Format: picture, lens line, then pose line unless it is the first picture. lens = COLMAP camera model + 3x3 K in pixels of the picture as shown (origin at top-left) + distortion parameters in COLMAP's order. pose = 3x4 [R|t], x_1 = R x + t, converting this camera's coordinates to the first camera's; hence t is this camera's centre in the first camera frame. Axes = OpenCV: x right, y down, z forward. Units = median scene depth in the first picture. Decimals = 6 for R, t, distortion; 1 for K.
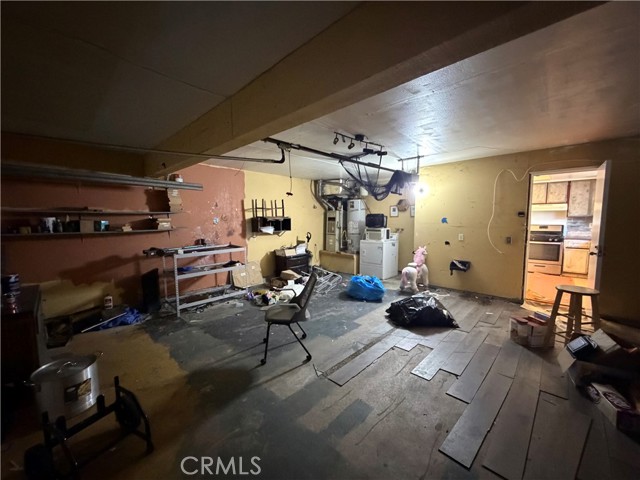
lens RADIAL K [[255.5, 0, 318.9], [0, 255.5, 239.6], [0, 0, 1]] dist [0.003013, 0.000457]
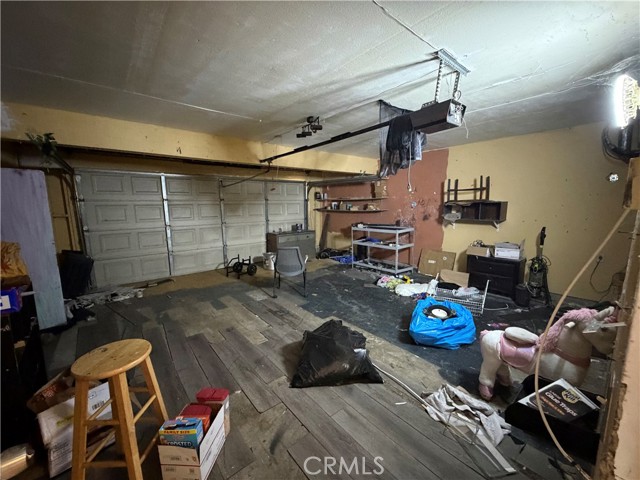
lens RADIAL K [[255.5, 0, 319.9], [0, 255.5, 241.2], [0, 0, 1]] dist [0.003013, 0.000457]
pose [[-0.115409, 0.154570, -0.981218, 0.897297], [-0.071702, 0.983945, 0.163433, -0.087284], [0.990727, 0.089217, -0.102473, 0.905096]]
